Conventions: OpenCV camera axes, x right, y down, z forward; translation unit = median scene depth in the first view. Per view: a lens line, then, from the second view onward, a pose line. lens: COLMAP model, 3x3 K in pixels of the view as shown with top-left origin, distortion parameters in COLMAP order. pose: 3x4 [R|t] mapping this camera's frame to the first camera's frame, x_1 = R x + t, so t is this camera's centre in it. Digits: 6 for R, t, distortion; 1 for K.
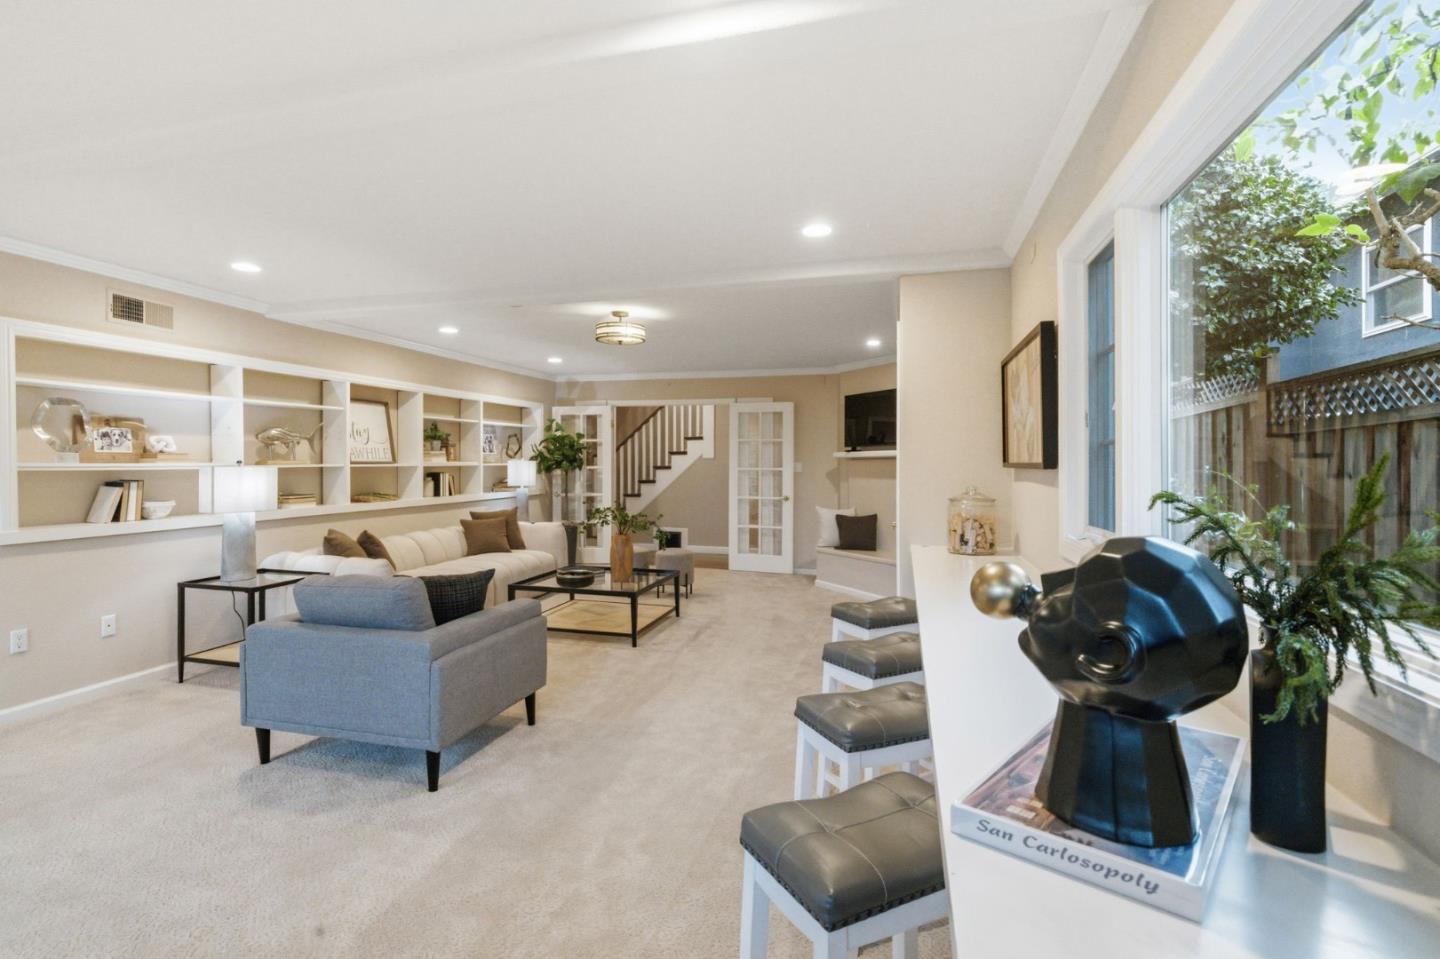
lens RADIAL K [[625.4, 0, 713.5], [0, 625.4, 467.7], [0, 0, 1]] dist [-0.001236, 0.000291]
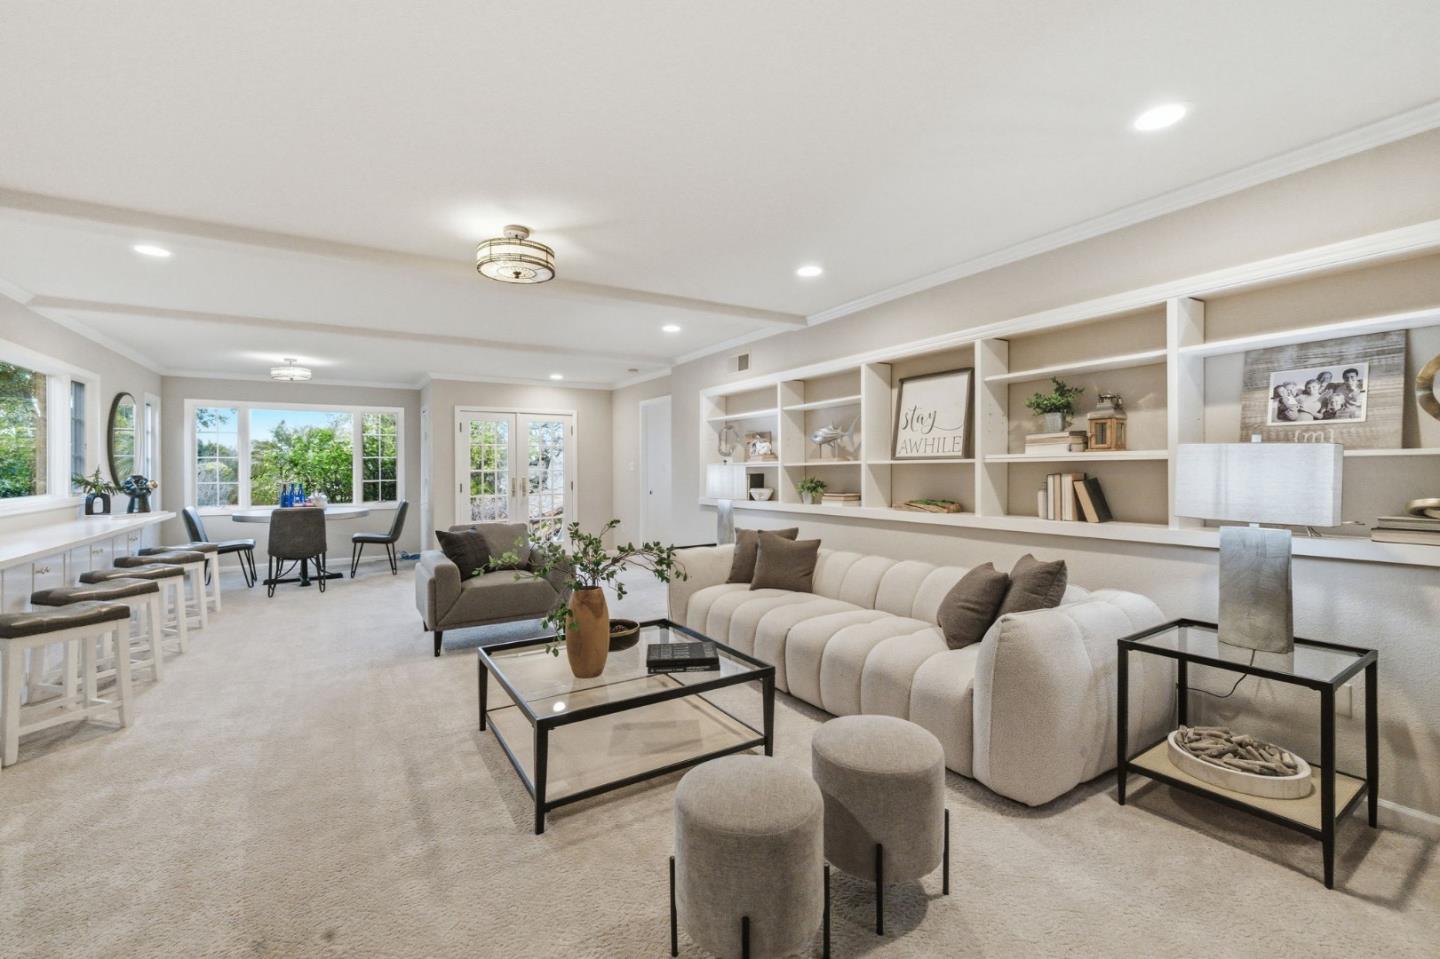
lens RADIAL K [[625.4, 0, 713.5], [0, 625.4, 467.7], [0, 0, 1]] dist [-0.001236, 0.000291]
pose [[-0.680314, 0.001301, -0.732919, 0.156310], [-0.000570, 0.999997, 0.002304, 0.001570], [0.732920, 0.001986, -0.680312, 1.288840]]
